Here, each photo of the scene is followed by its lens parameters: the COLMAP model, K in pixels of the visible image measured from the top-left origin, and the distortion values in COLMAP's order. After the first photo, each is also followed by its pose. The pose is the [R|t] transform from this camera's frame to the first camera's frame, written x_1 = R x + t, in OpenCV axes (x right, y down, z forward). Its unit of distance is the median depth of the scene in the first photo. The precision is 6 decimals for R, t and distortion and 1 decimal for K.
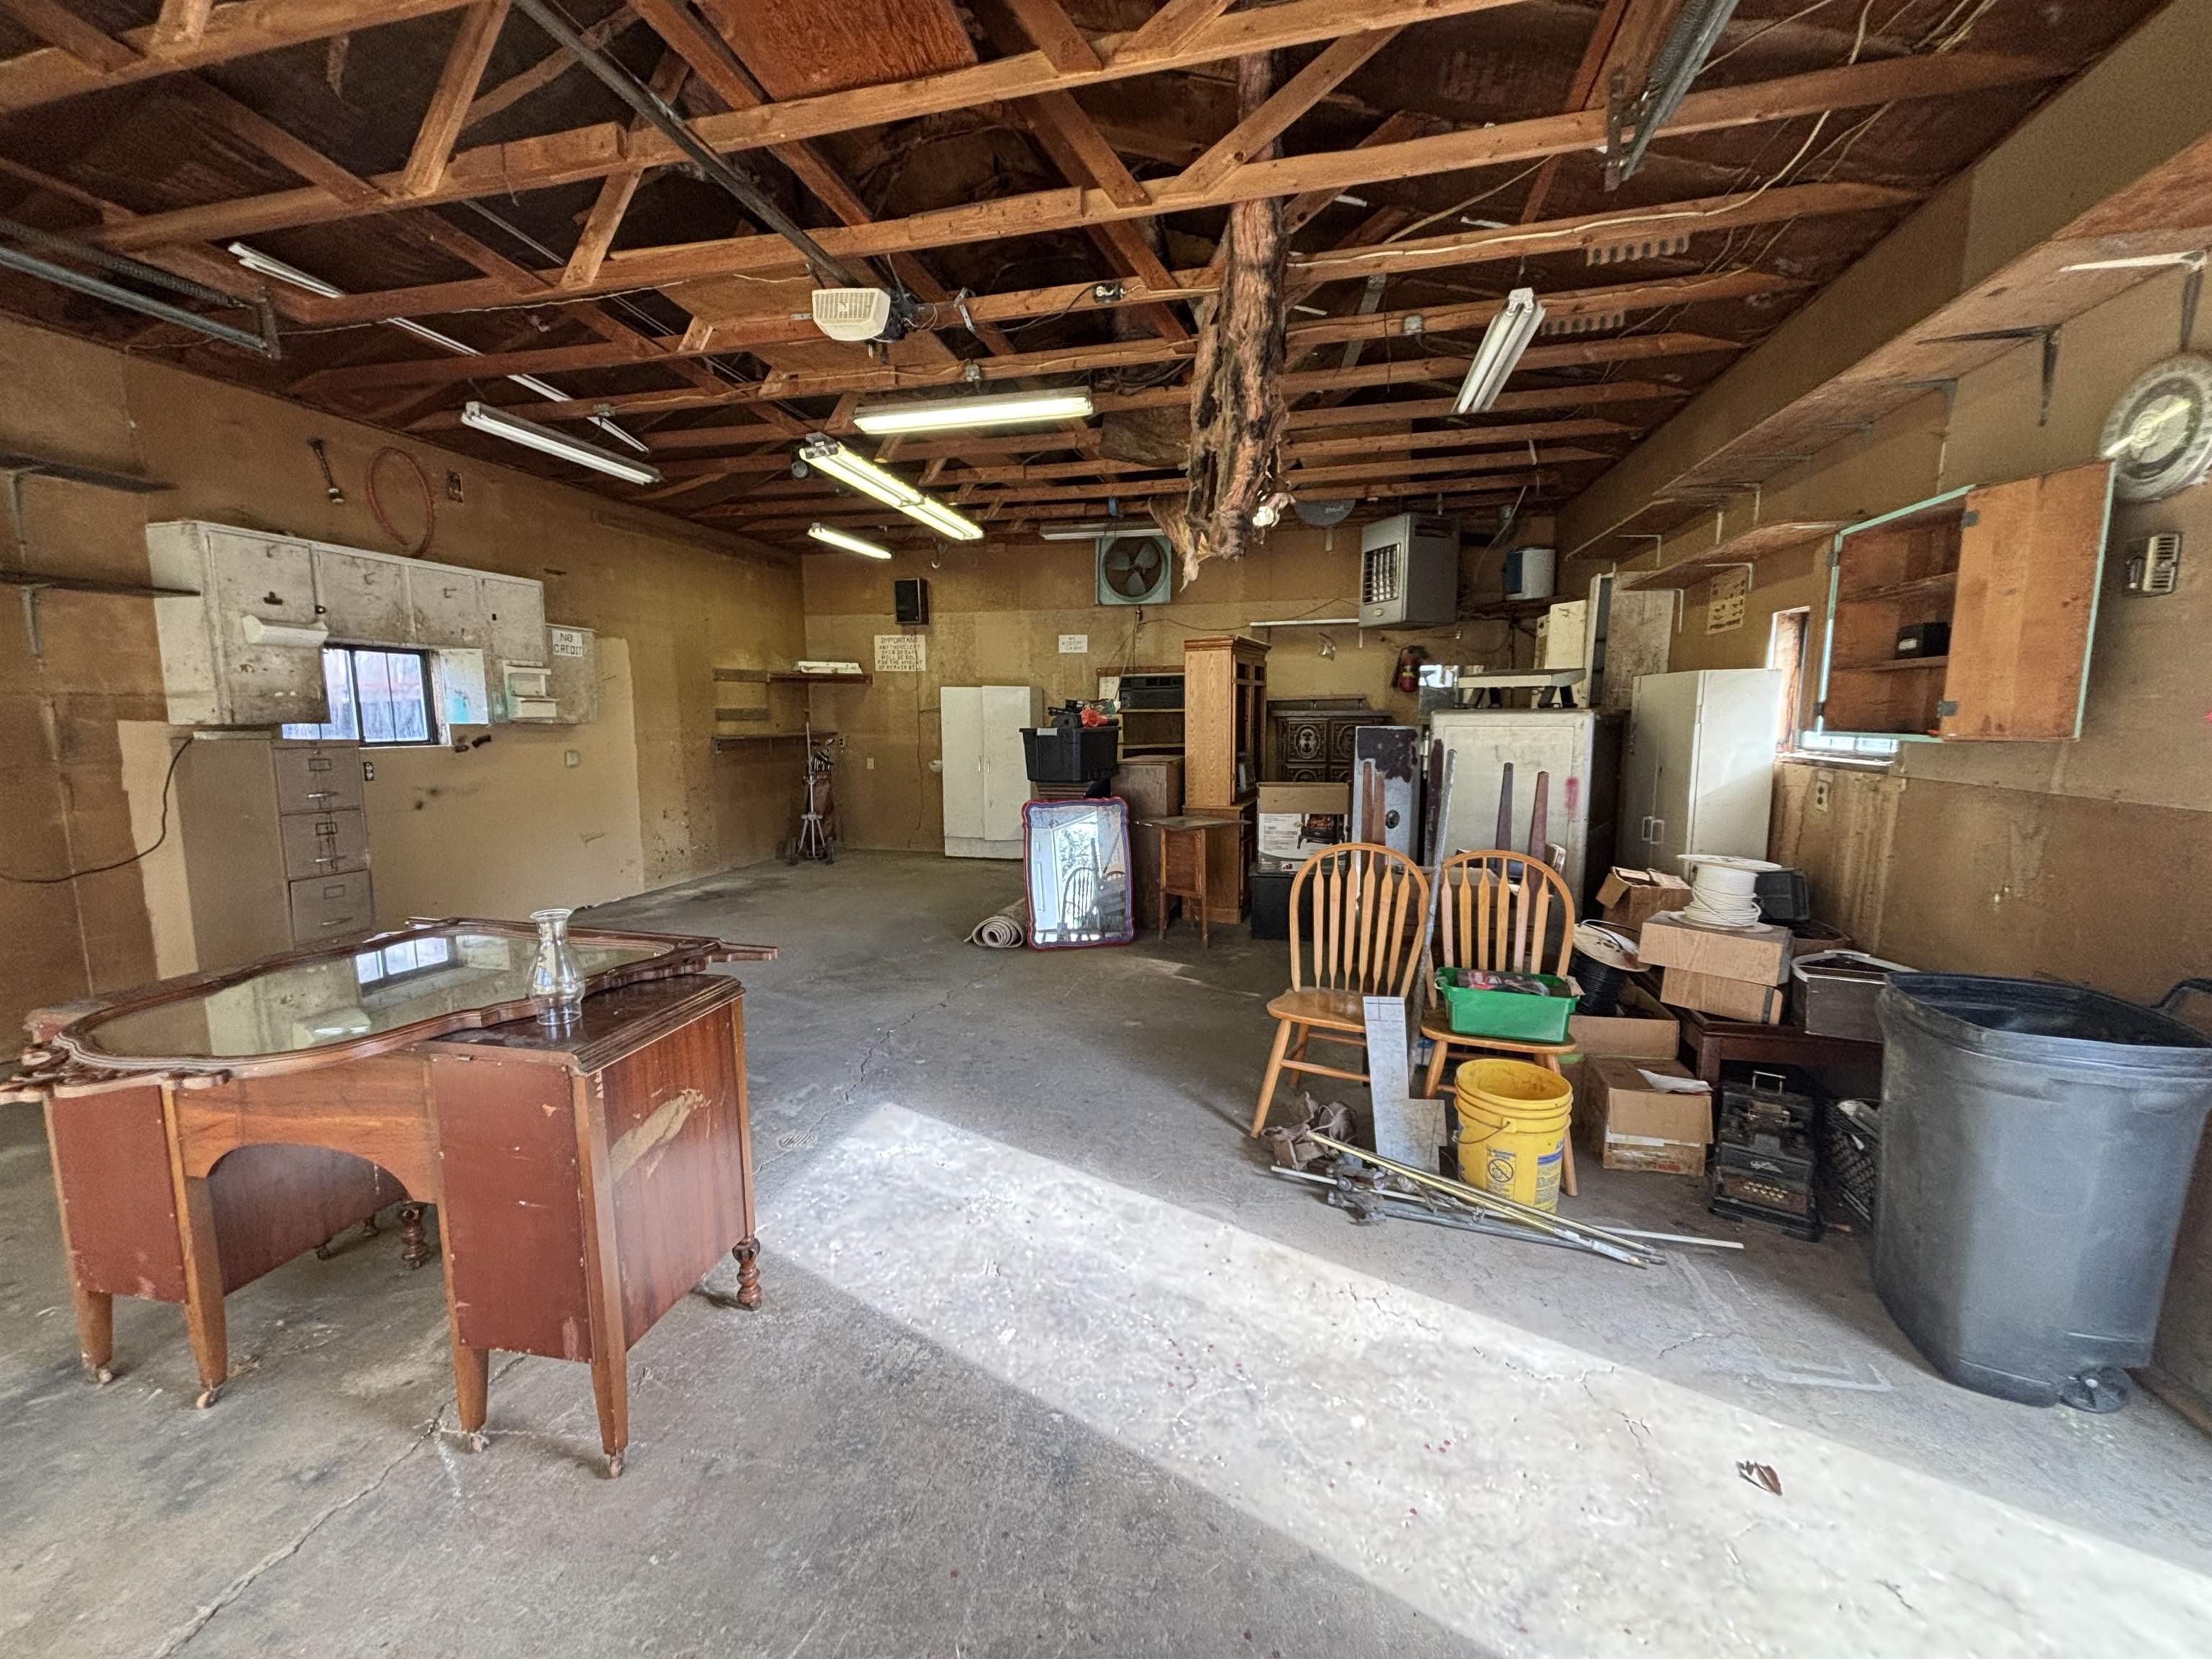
lens RADIAL K [[877.2, 0, 1106.0], [0, 877.2, 829.5], [0, 0, 1]] dist [0.012268, 0.000102]
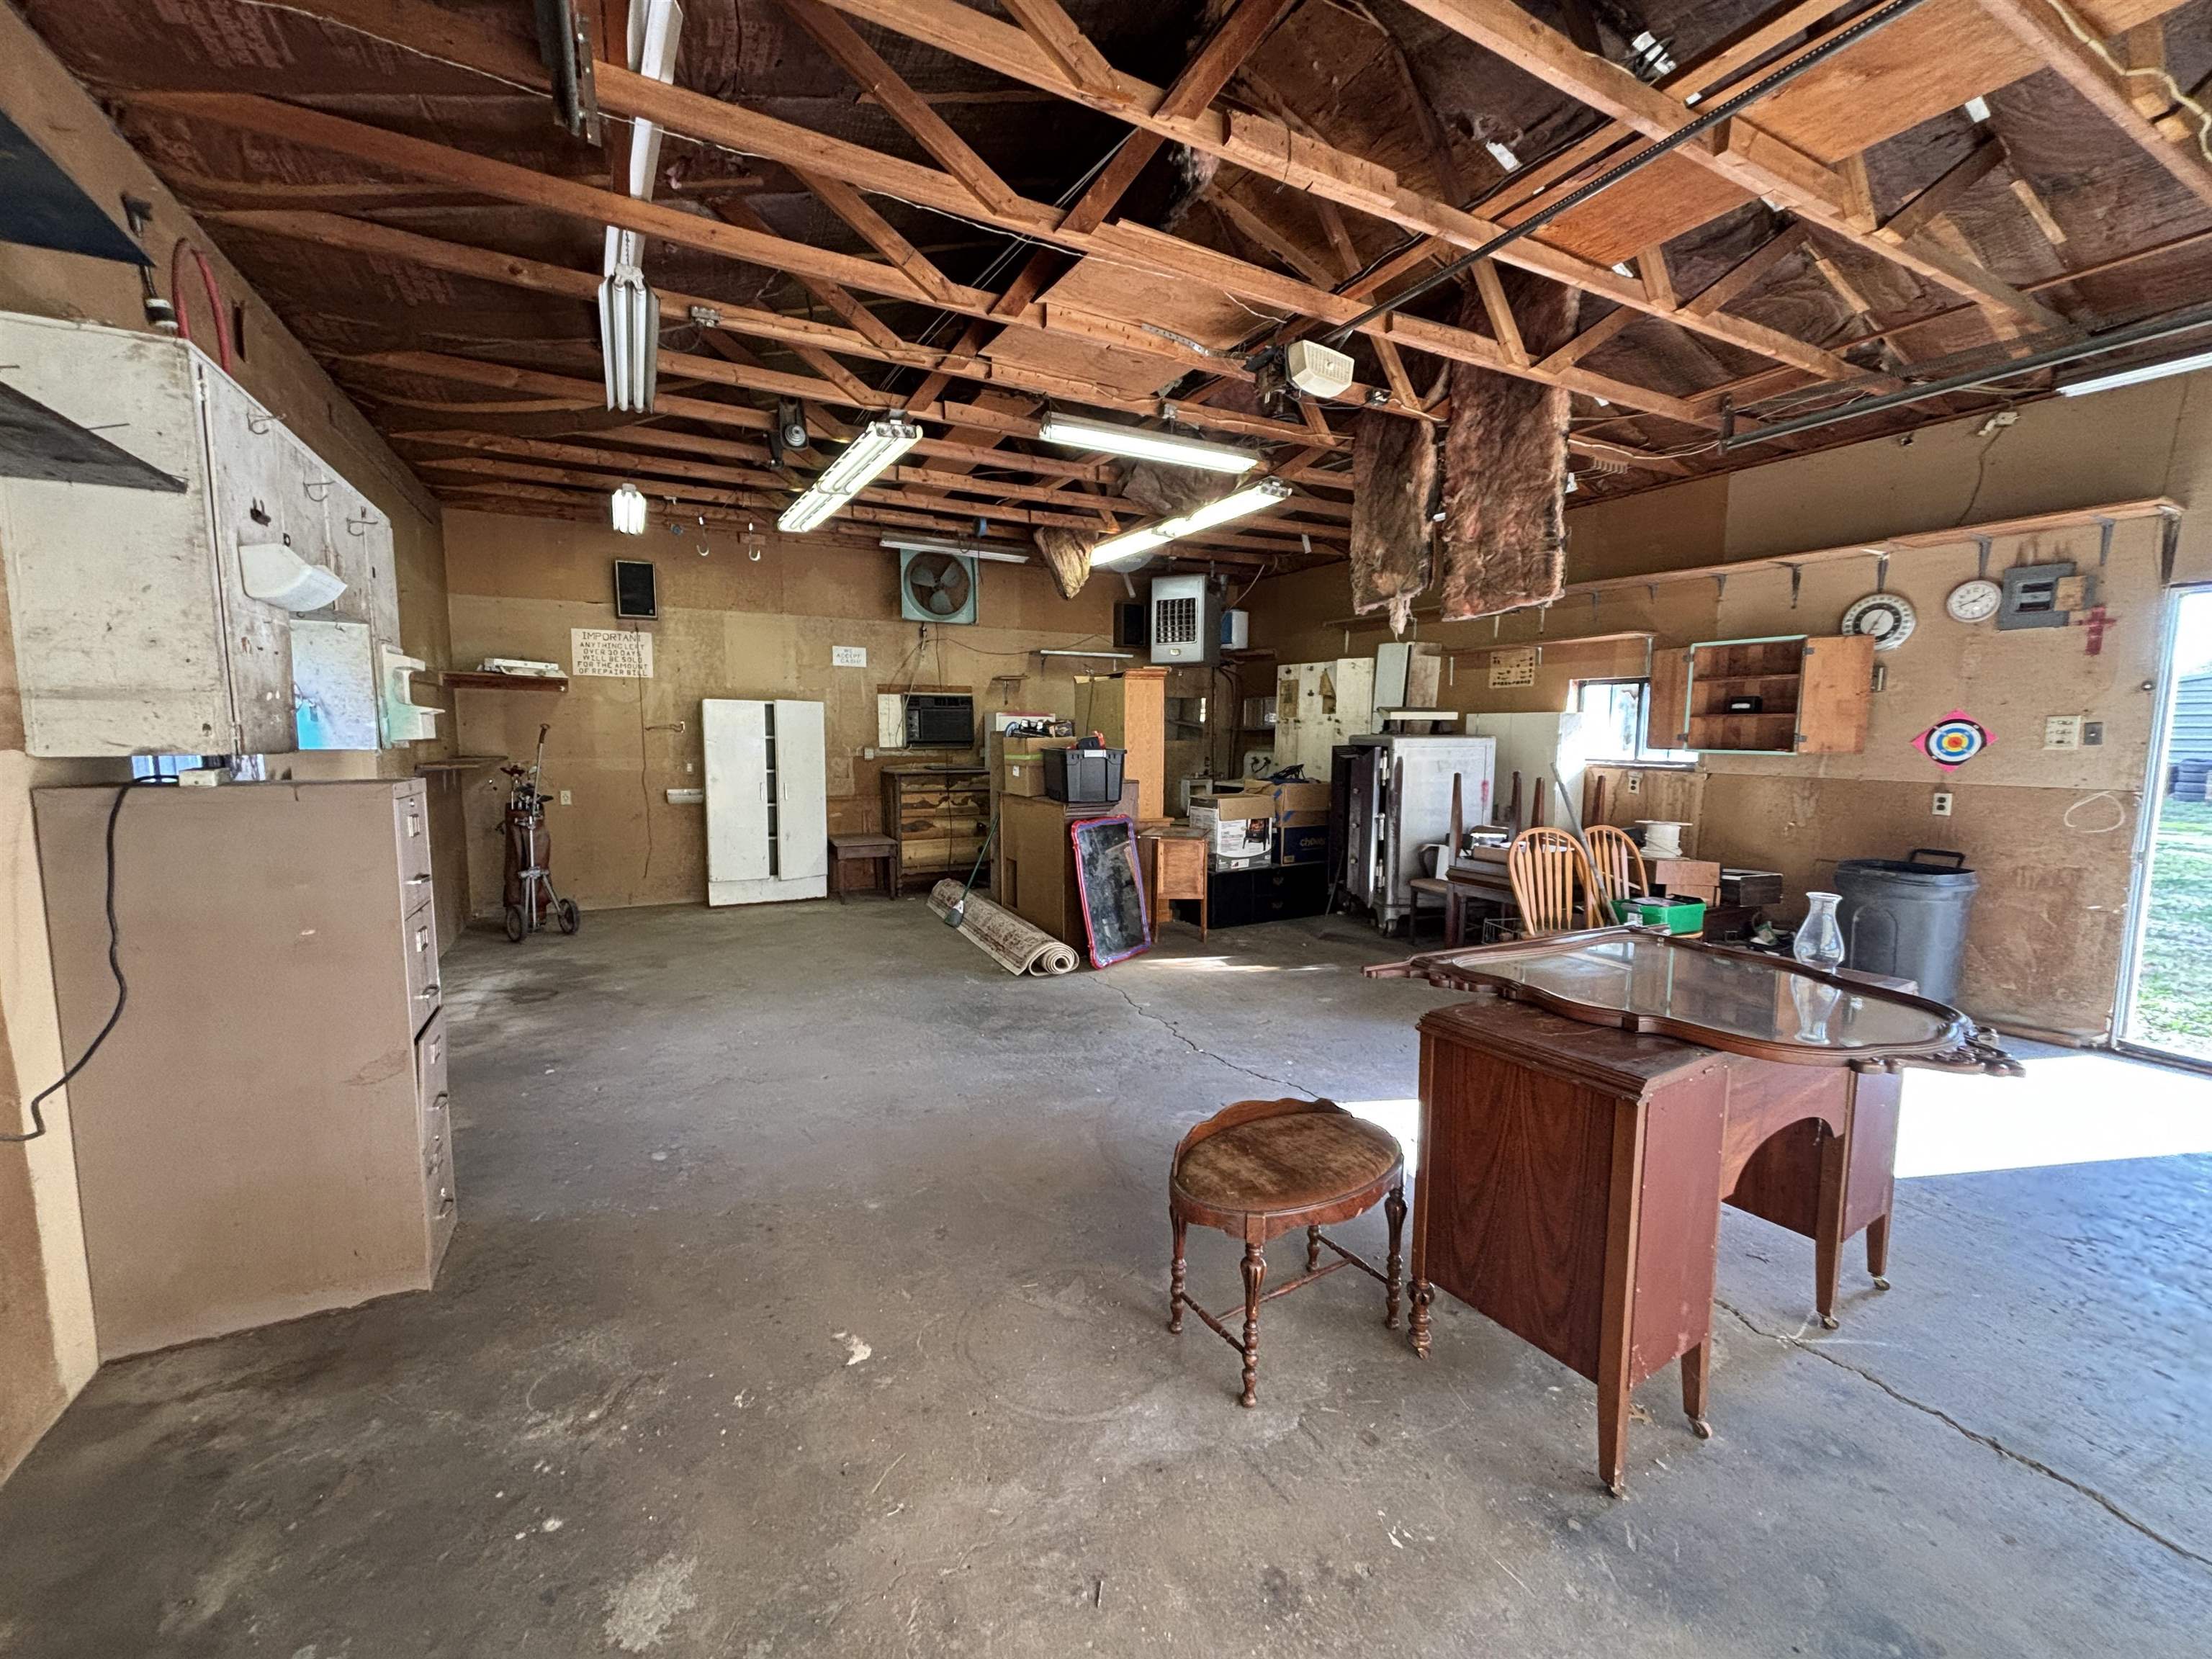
lens RADIAL K [[877.2, 0, 1106.0], [0, 877.2, 829.5], [0, 0, 1]] dist [0.012268, 0.000102]
pose [[0.749790, -0.067043, 0.658270, -0.713099], [0.079354, 0.996784, 0.011134, -0.032531], [-0.656900, 0.043888, 0.752699, 0.221492]]
